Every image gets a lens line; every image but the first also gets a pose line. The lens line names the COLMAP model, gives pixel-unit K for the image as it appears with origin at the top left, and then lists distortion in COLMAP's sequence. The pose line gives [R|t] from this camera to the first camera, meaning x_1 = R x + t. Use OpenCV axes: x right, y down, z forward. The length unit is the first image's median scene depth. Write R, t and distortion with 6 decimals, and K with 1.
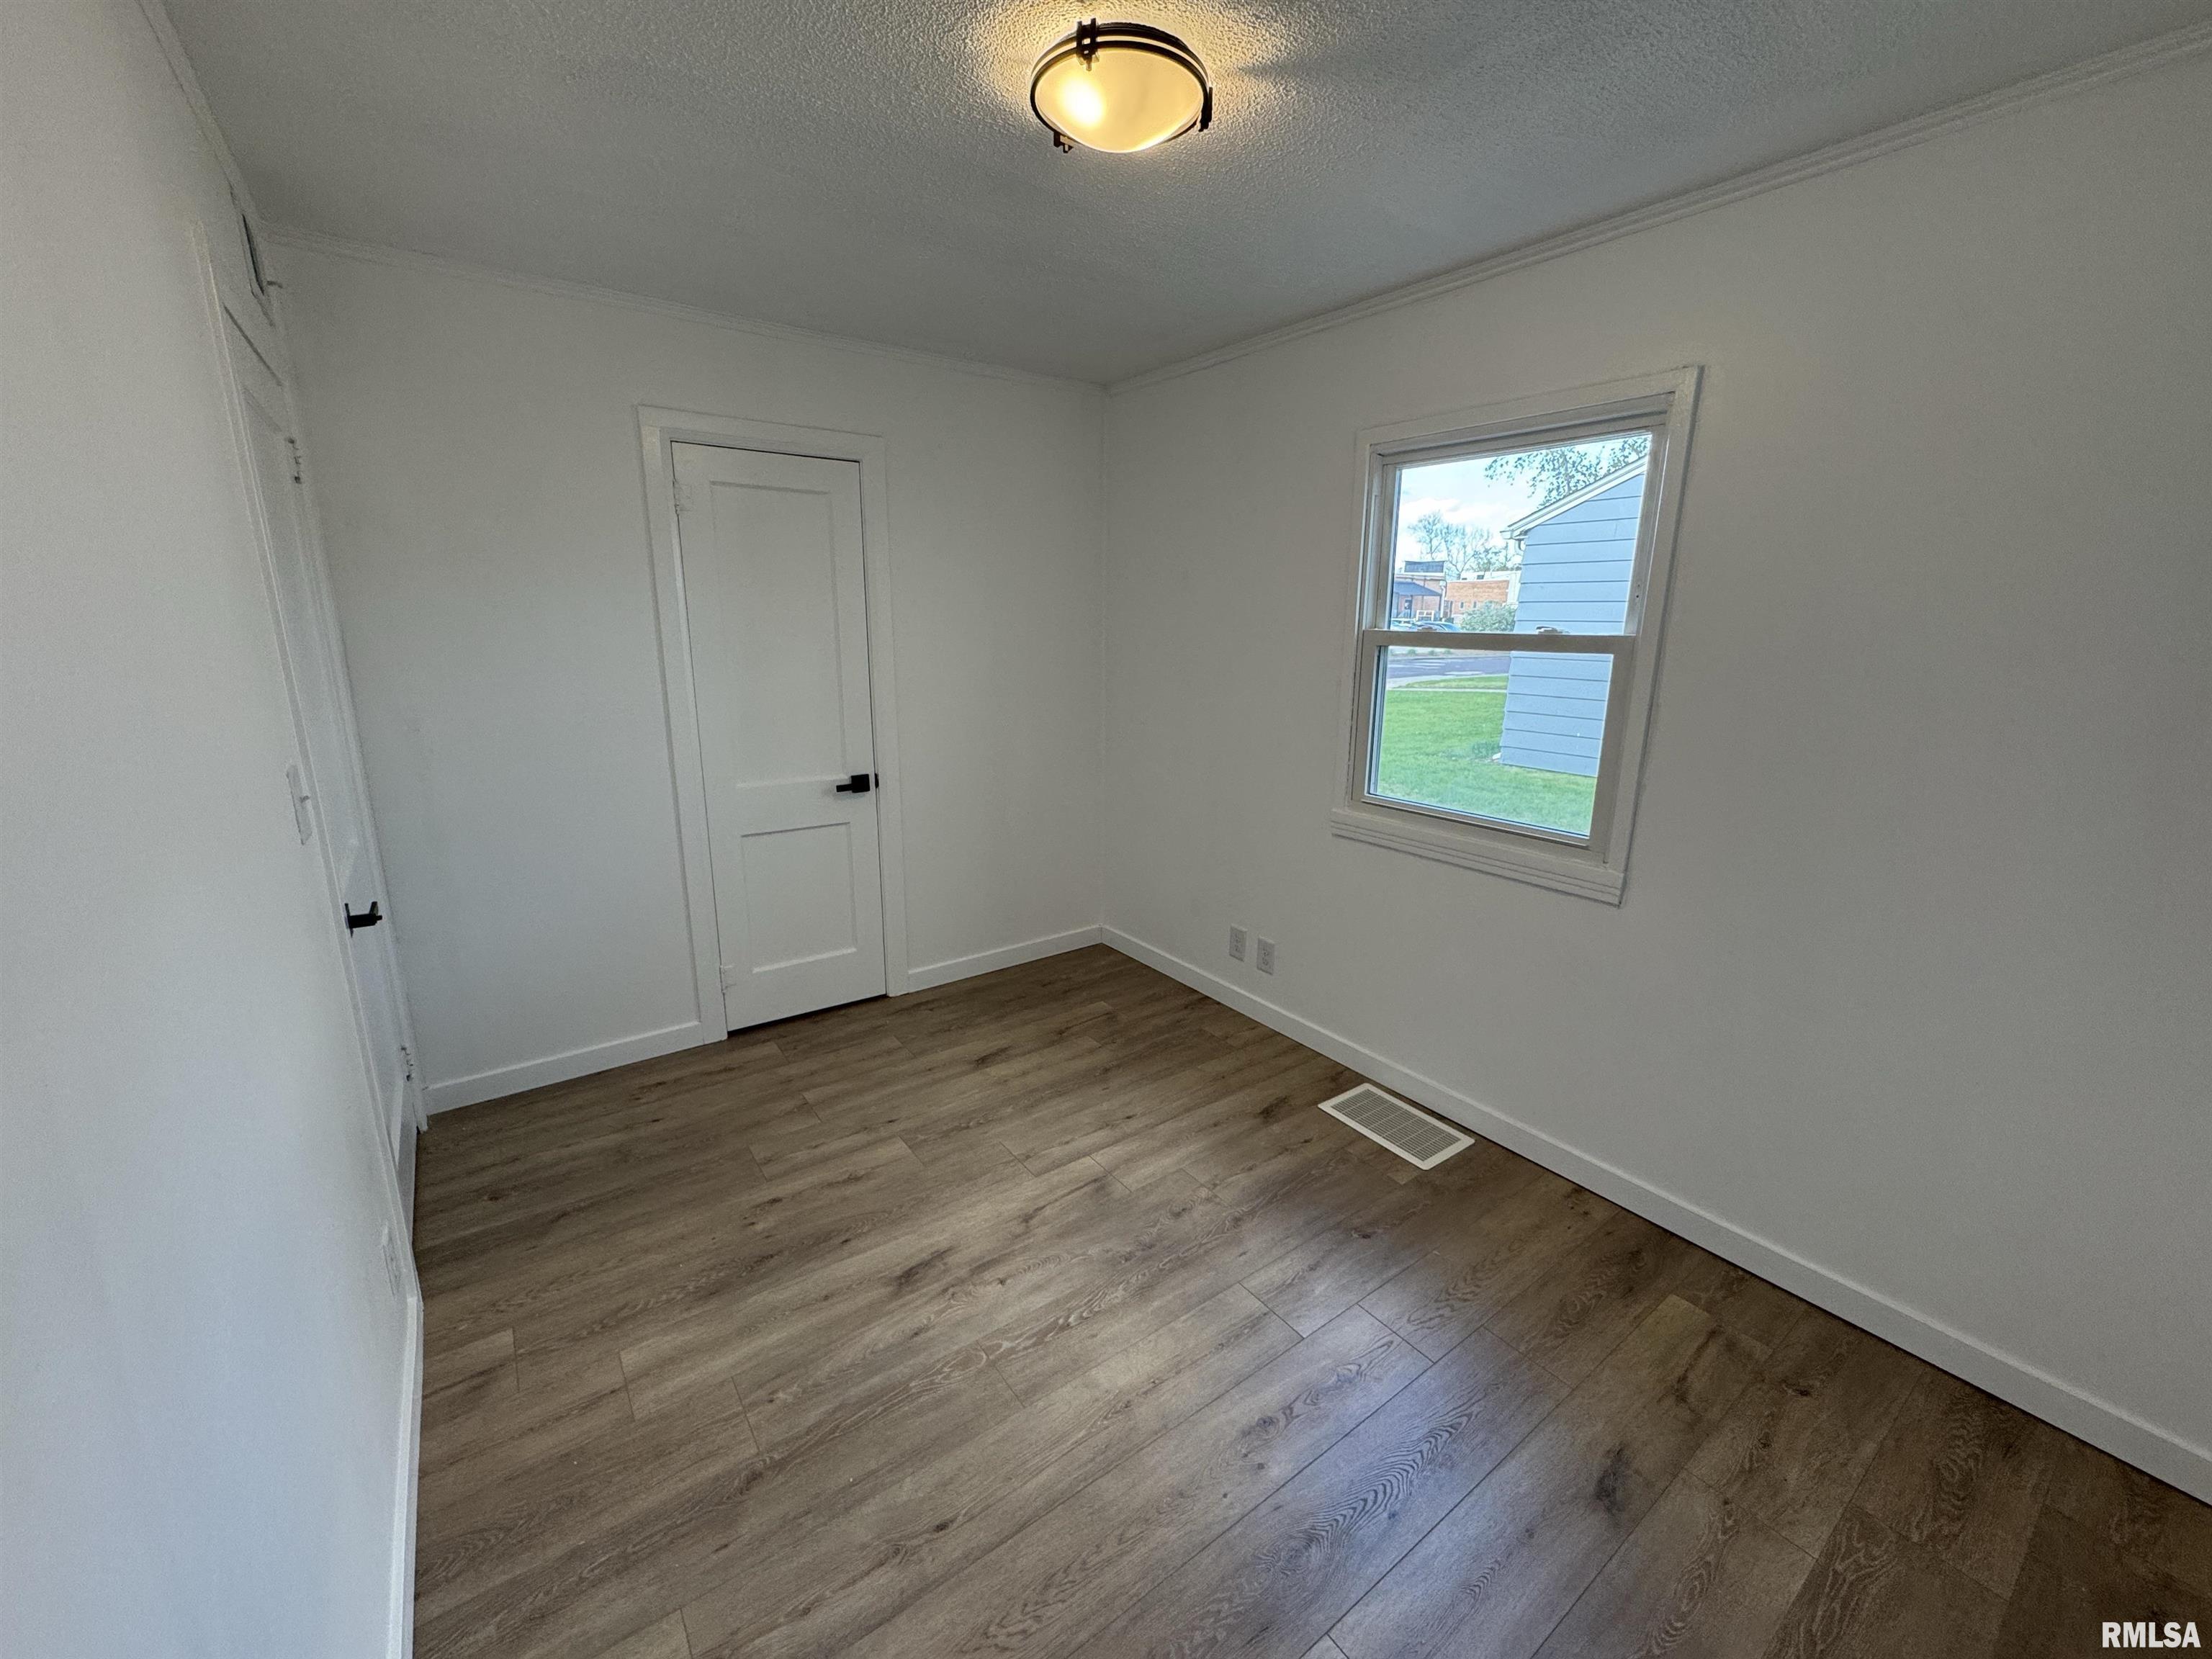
lens RADIAL K [[908.0, 0, 1102.7], [0, 908.0, 785.9], [0, 0, 1]] dist [0.000898, -0.000085]
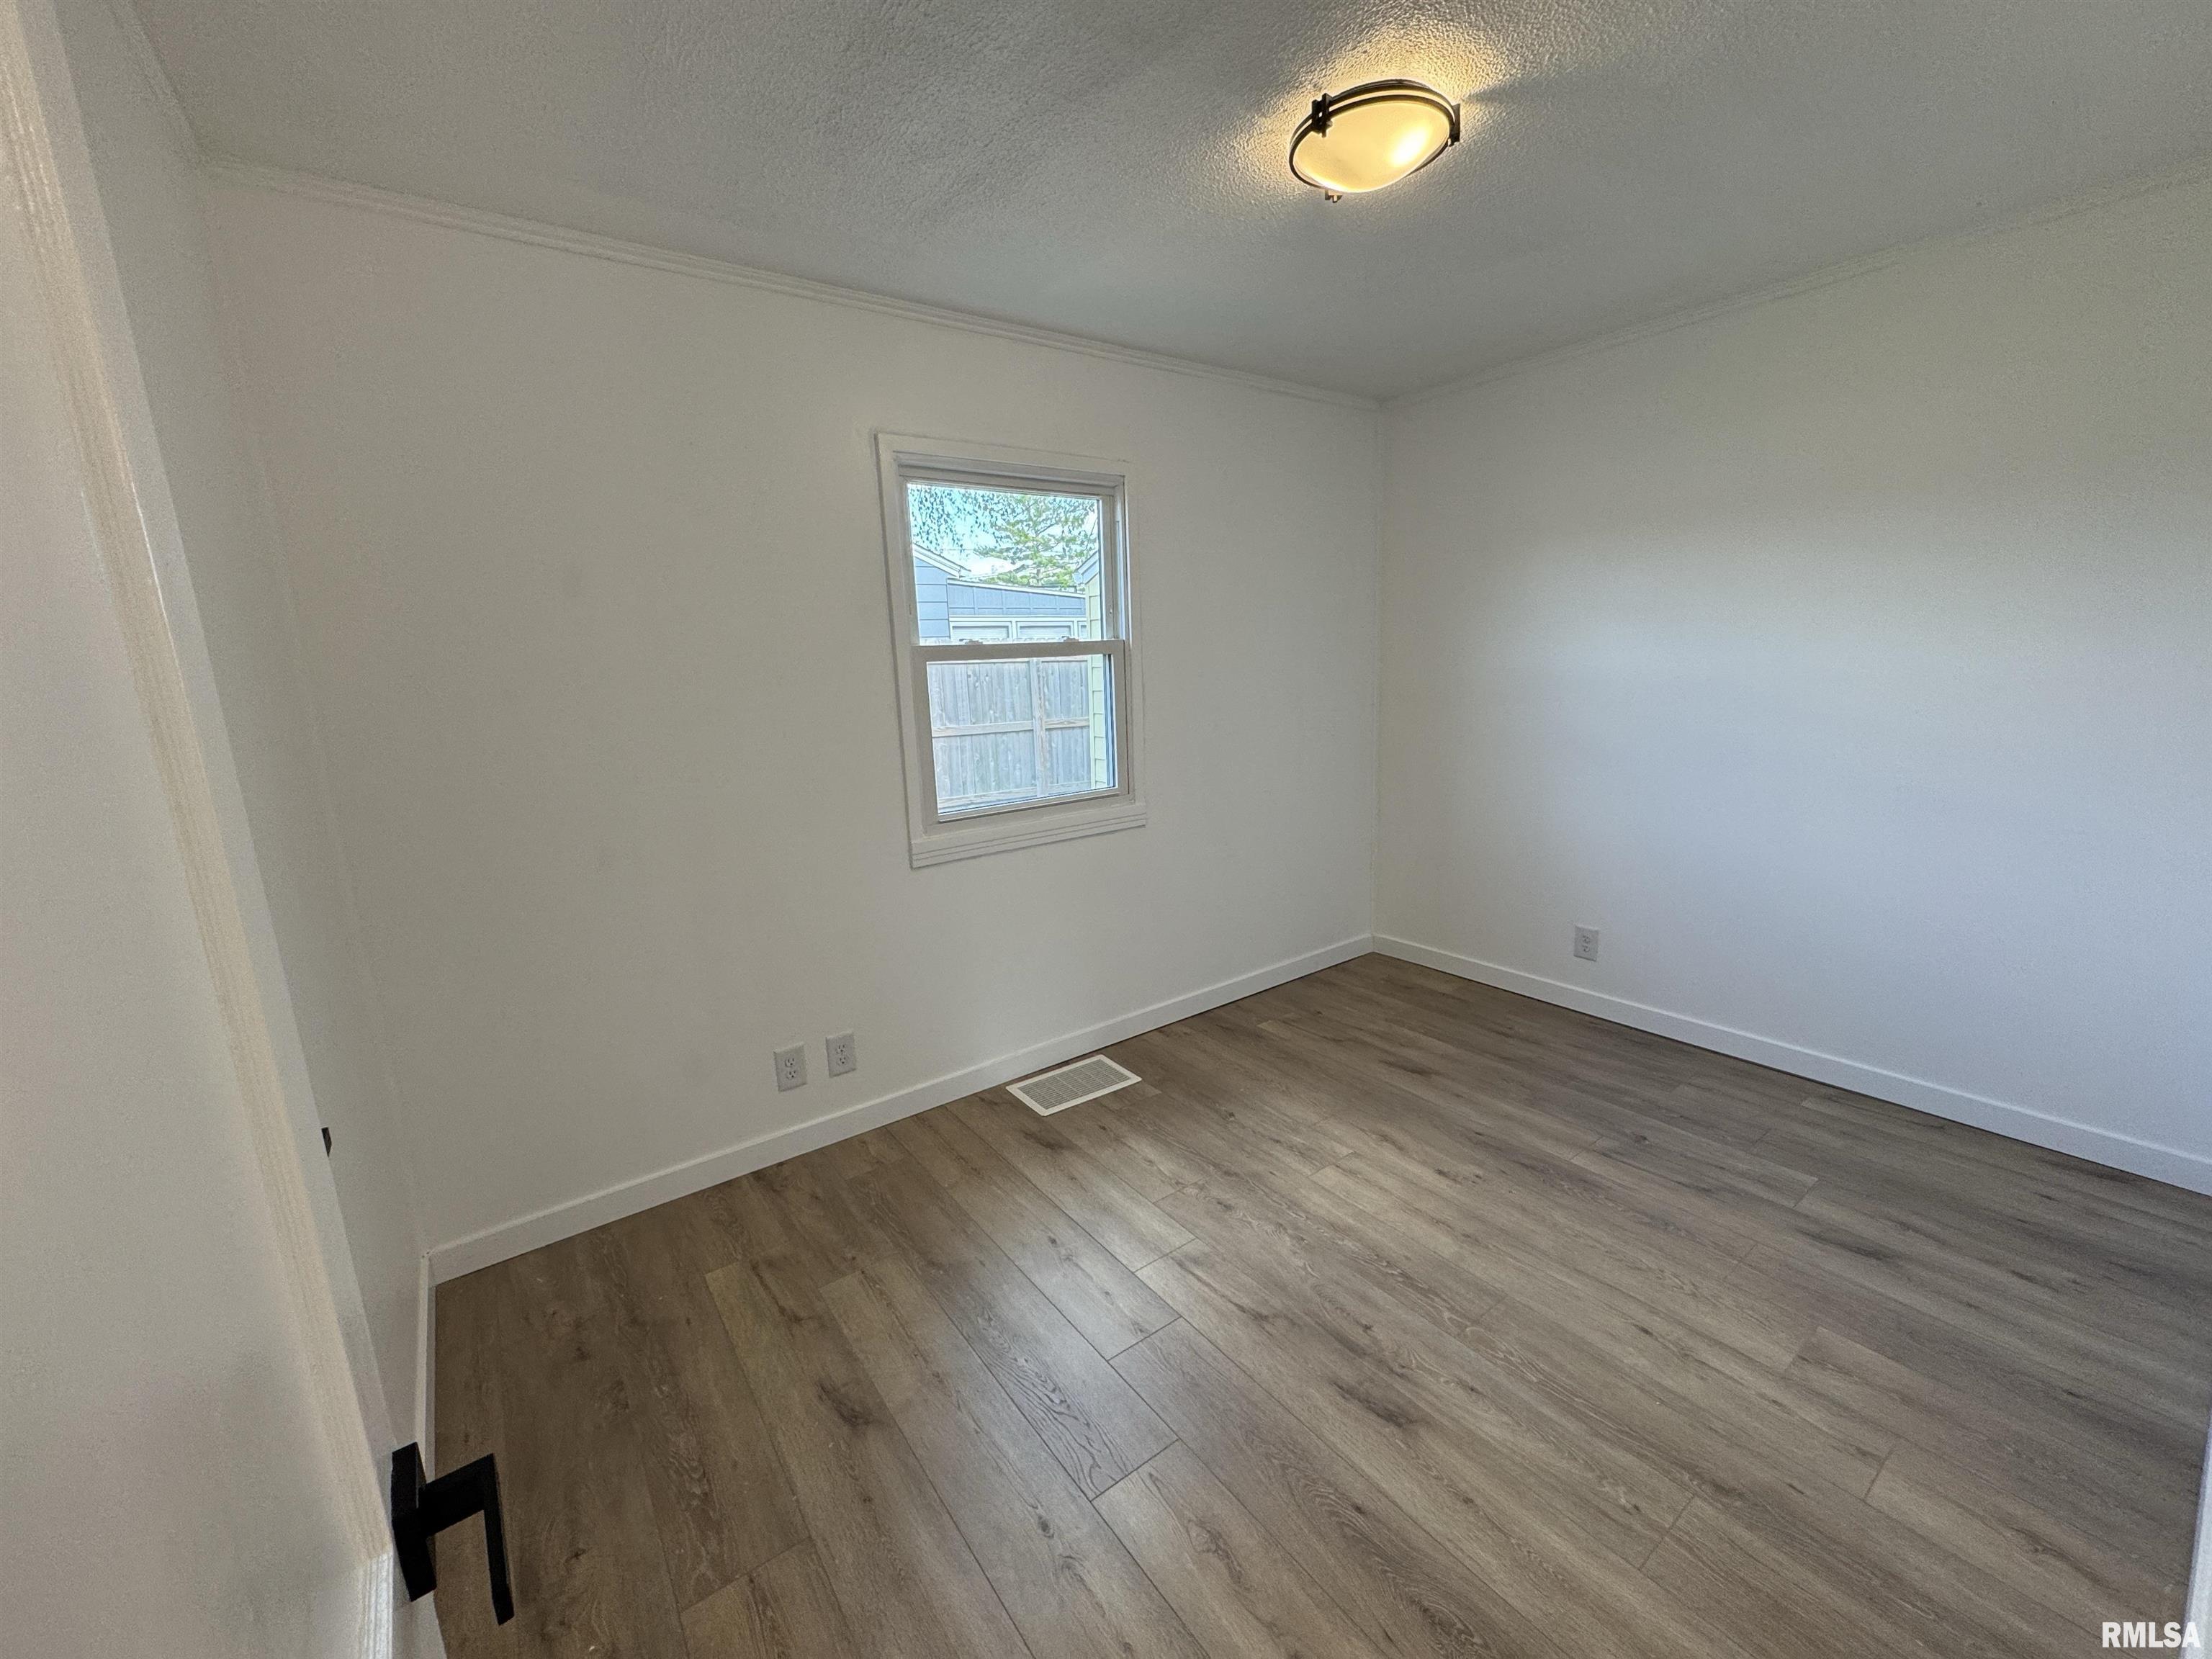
lens RADIAL K [[882.5, 0, 1109.4], [0, 882.5, 824.5], [0, 0, 1]] dist [-0.001589, 0.000745]
pose [[-0.016335, -0.196487, 0.980370, -0.873147], [0.222122, 0.955287, 0.195161, -0.172019], [-0.974882, 0.220950, 0.028040, 1.105651]]
